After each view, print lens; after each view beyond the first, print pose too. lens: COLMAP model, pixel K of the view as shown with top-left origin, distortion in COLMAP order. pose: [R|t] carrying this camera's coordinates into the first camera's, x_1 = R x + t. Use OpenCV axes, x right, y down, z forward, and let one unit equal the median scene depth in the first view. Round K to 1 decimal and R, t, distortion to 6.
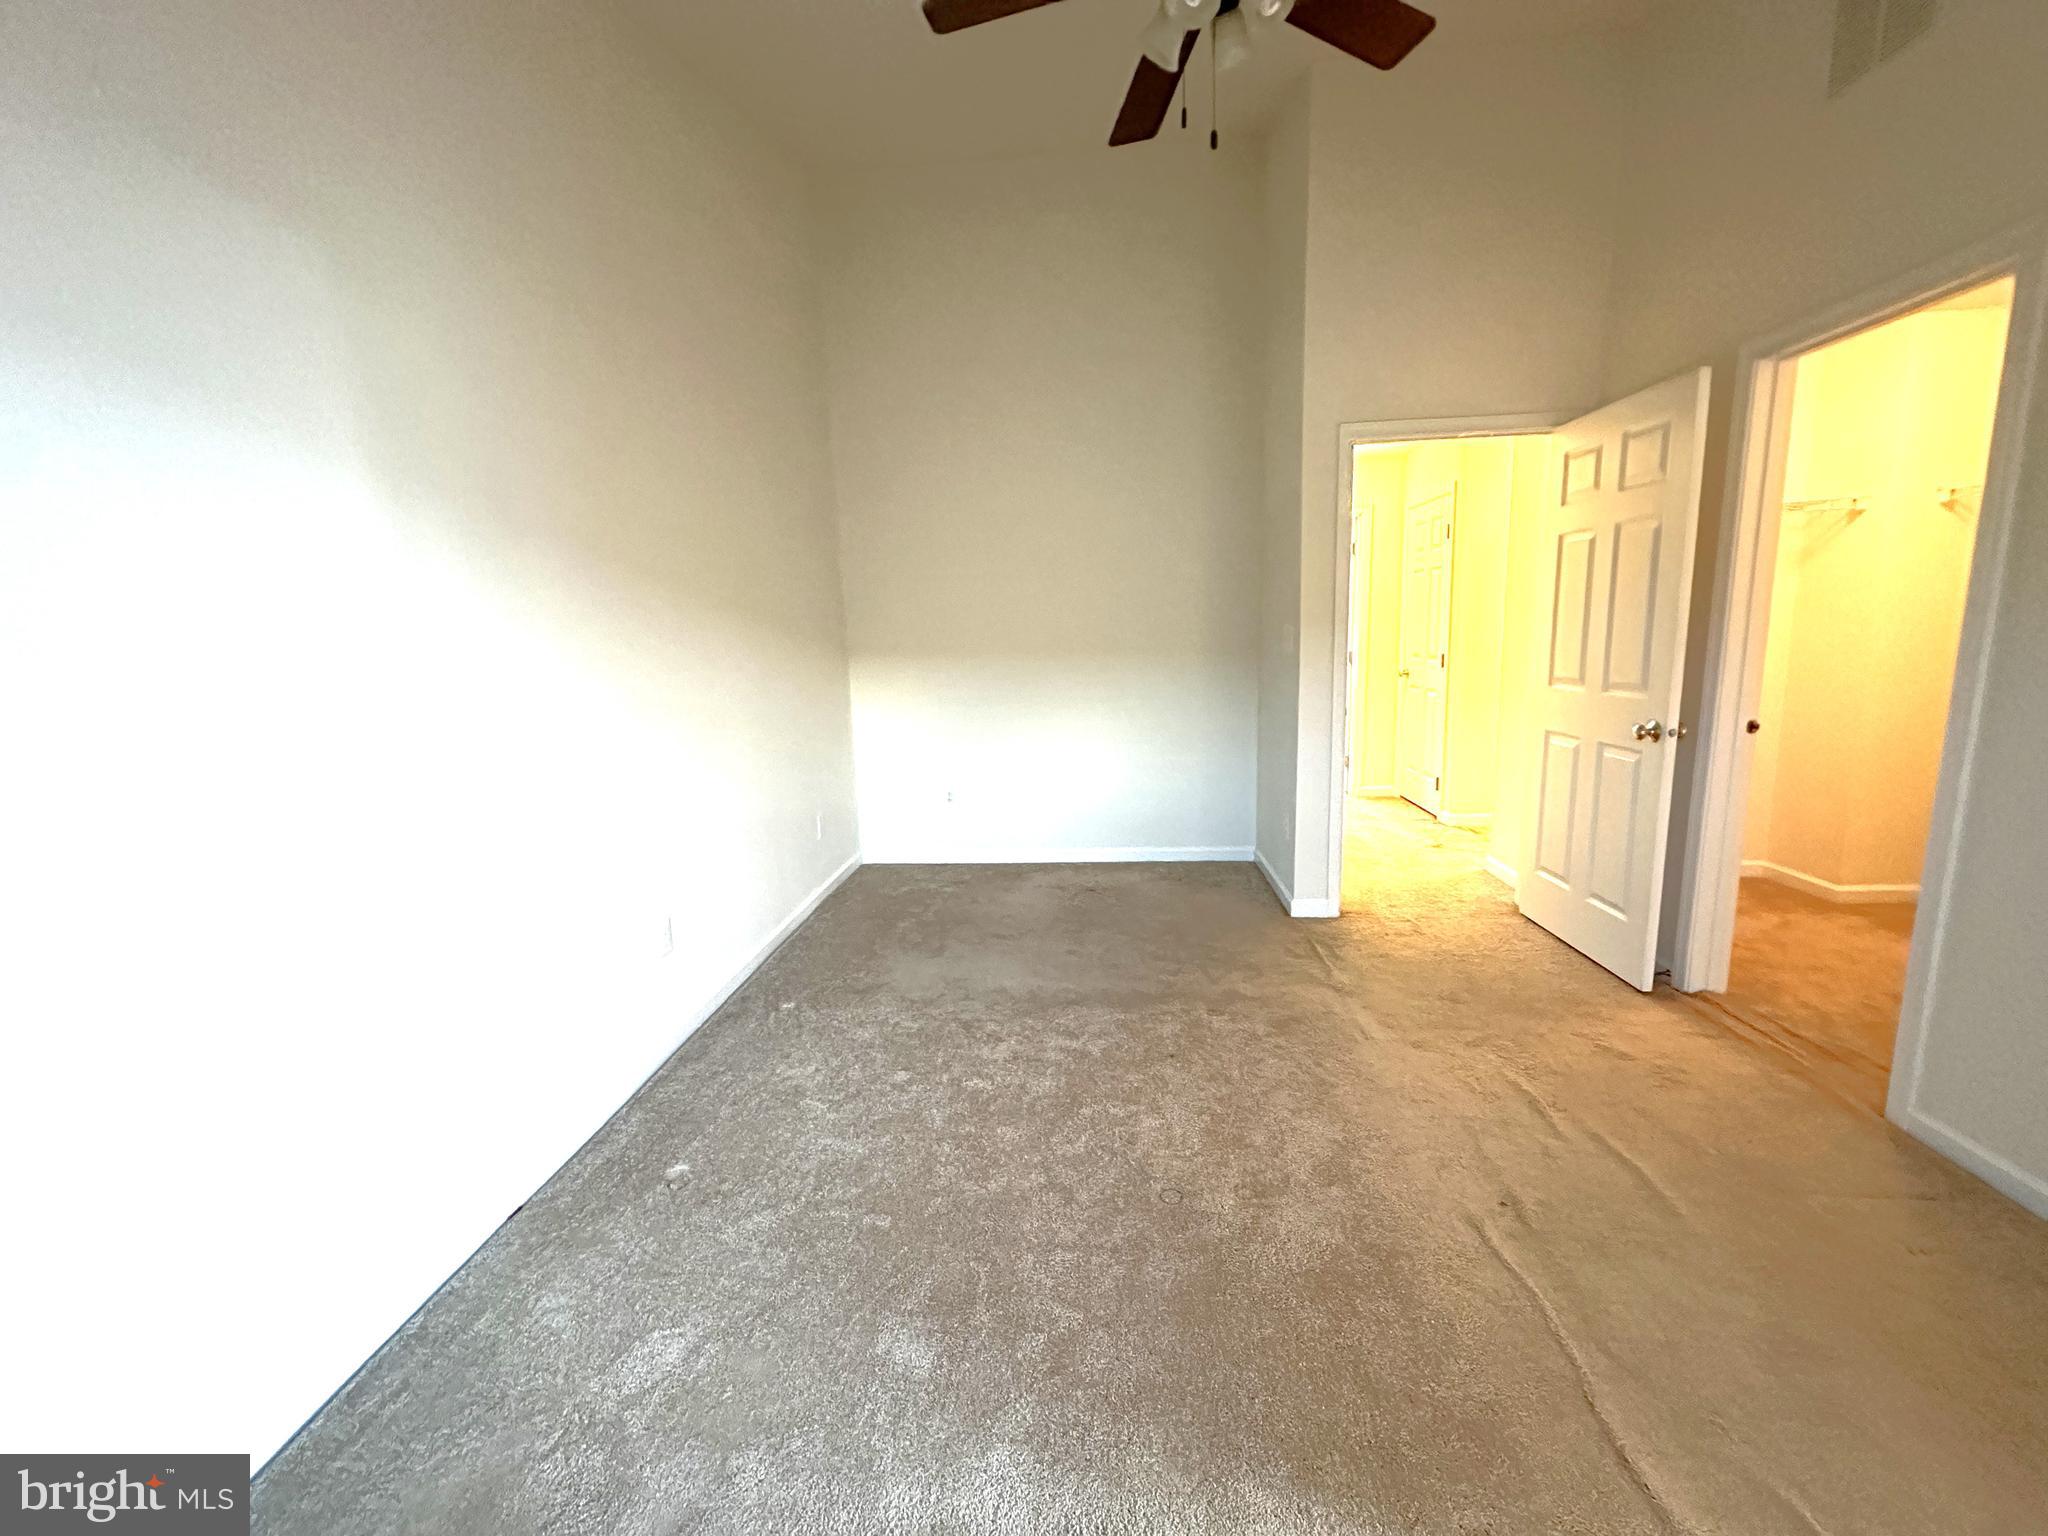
lens RADIAL K [[810.9, 0, 1017.8], [0, 810.9, 764.8], [0, 0, 1]] dist [-0.008019, 0.001274]
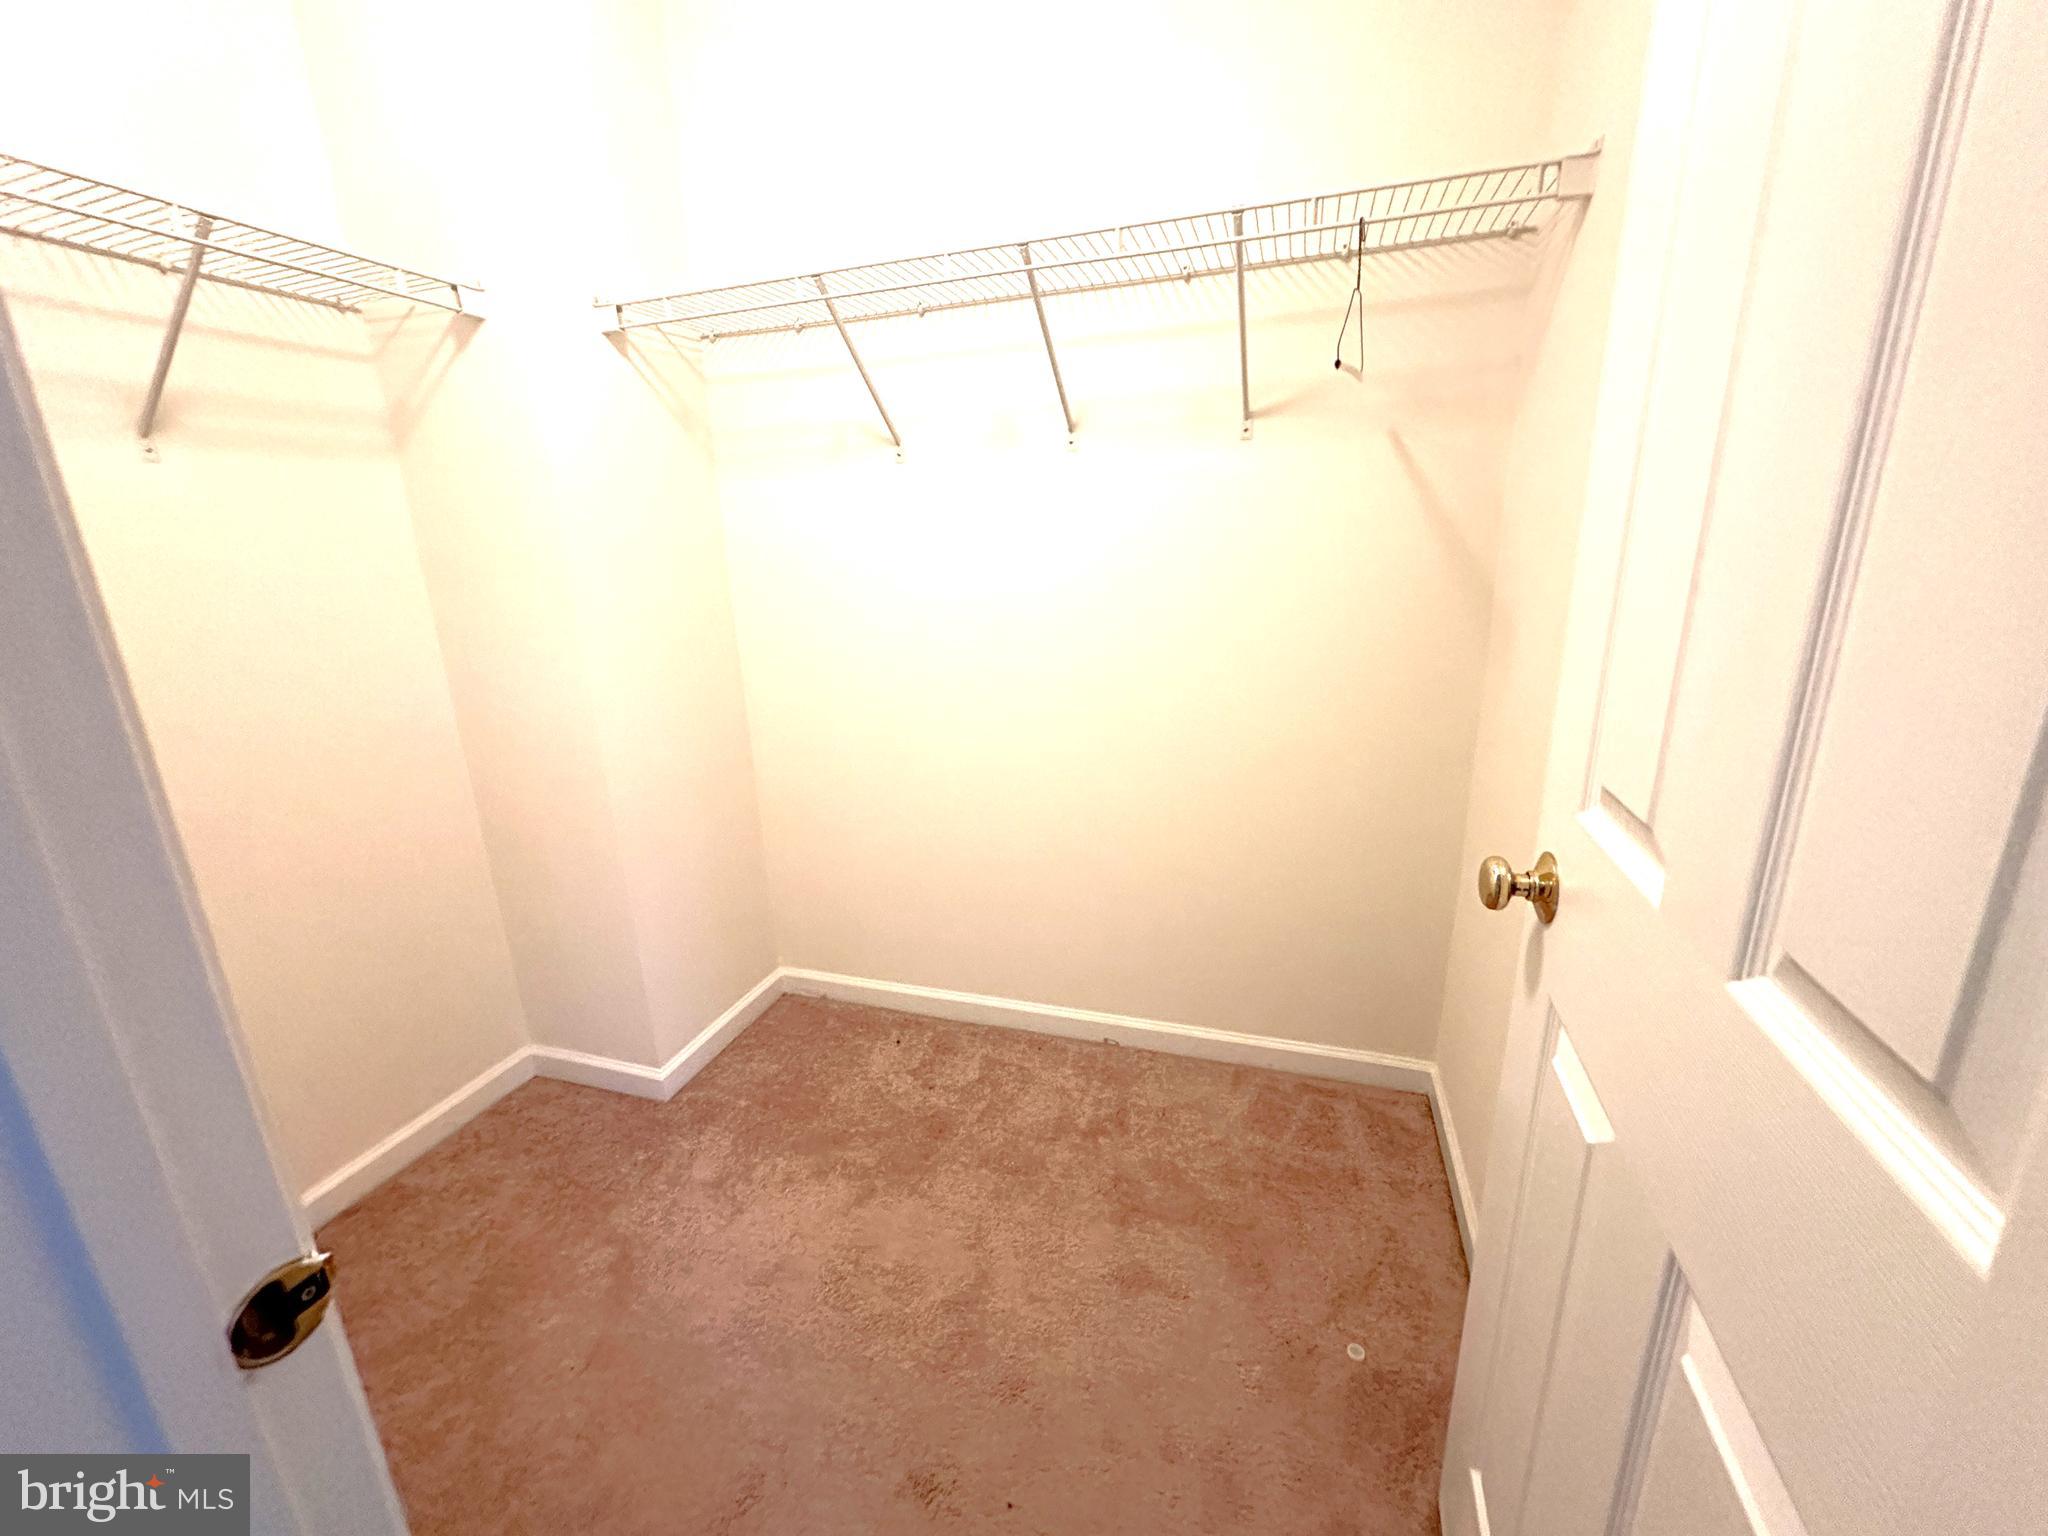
lens RADIAL K [[810.9, 0, 1019.8], [0, 810.9, 766.5], [0, 0, 1]] dist [-0.008019, 0.001274]
pose [[0.222759, -0.238647, 0.945212, 0.643965], [0.179436, 0.963046, 0.200862, -0.114142], [-0.958218, 0.124862, 0.257349, 0.637510]]
